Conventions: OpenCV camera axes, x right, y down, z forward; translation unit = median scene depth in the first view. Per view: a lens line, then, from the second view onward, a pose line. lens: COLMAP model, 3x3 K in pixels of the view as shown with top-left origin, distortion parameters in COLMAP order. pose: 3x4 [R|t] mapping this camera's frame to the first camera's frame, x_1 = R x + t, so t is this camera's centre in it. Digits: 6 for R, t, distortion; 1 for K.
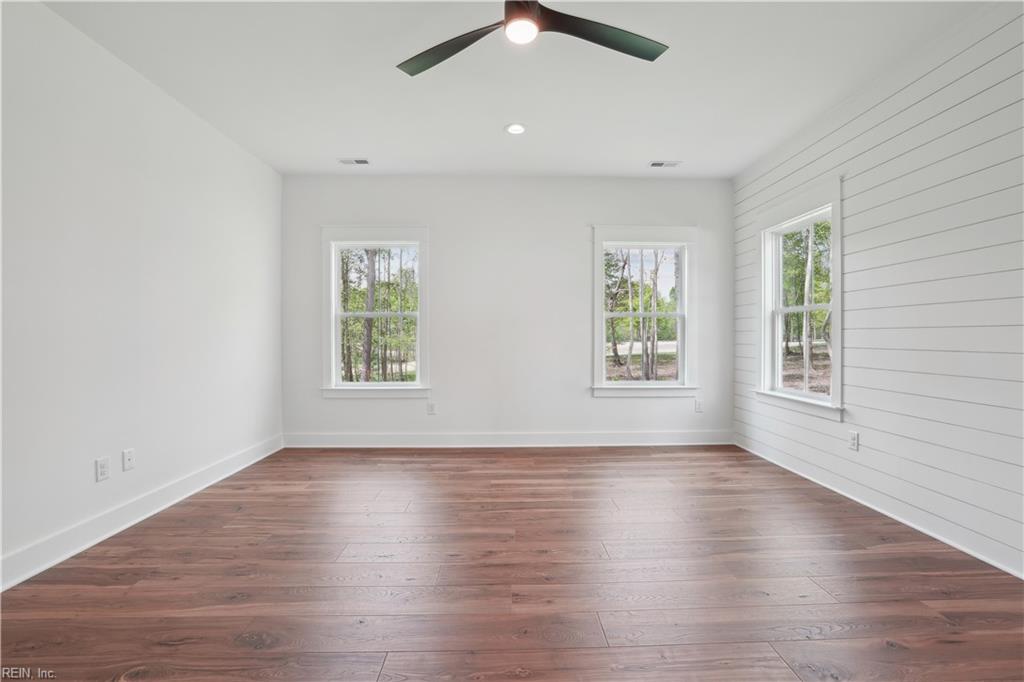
lens RADIAL K [[443.2, 0, 516.0], [0, 443.2, 336.3], [0, 0, 1]] dist [-0.014270, 0.003254]
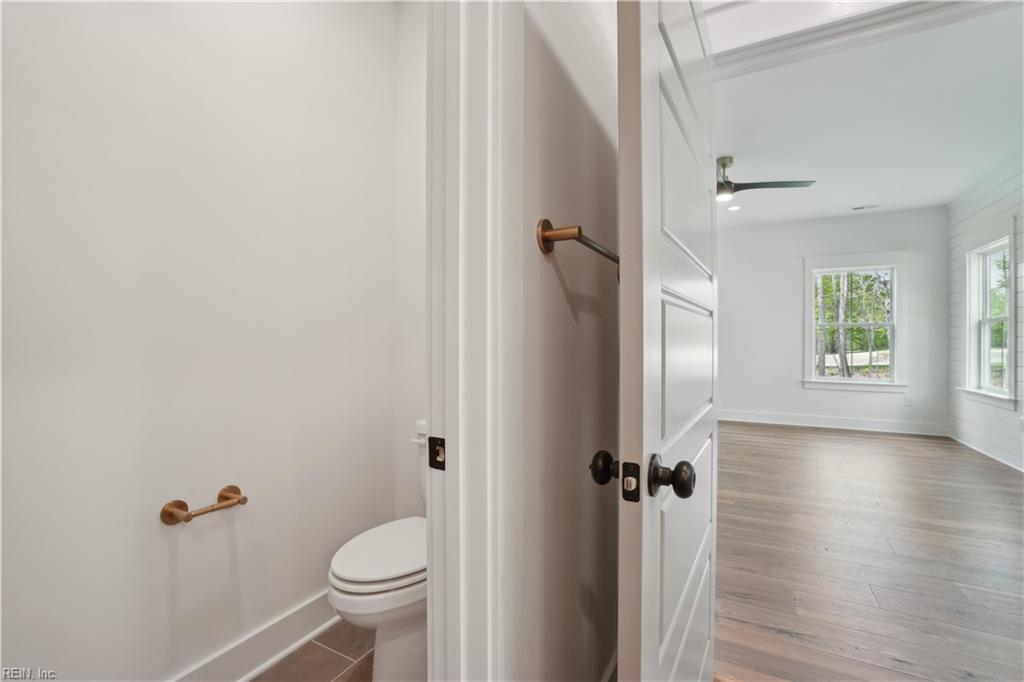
lens RADIAL K [[443.2, 0, 522.8], [0, 443.2, 338.0], [0, 0, 1]] dist [-0.014270, 0.003254]
pose [[0.872780, -0.002747, -0.488106, 0.093488], [-0.000556, 0.999978, -0.006622, -0.003450], [0.488113, 0.006051, 0.872759, -0.605057]]
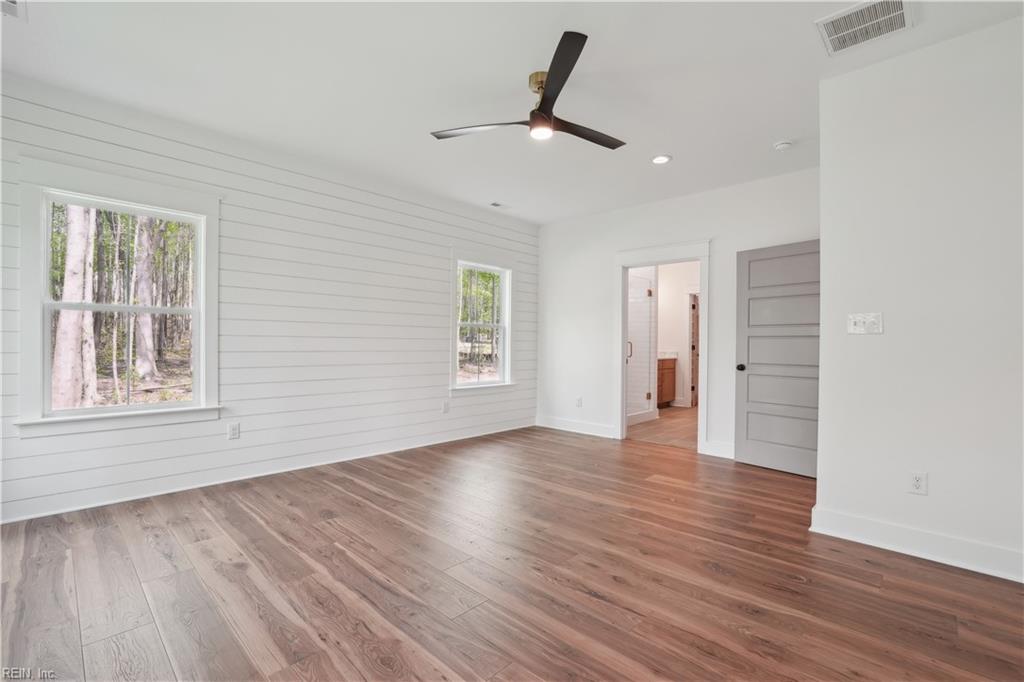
lens RADIAL K [[443.2, 0, 520.3], [0, 443.2, 346.9], [0, 0, 1]] dist [-0.014270, 0.003254]
pose [[-0.704420, -0.004885, 0.709767, -0.447464], [-0.006730, 0.999977, 0.000203, 0.005569], [-0.709751, -0.004634, -0.704437, 0.957240]]
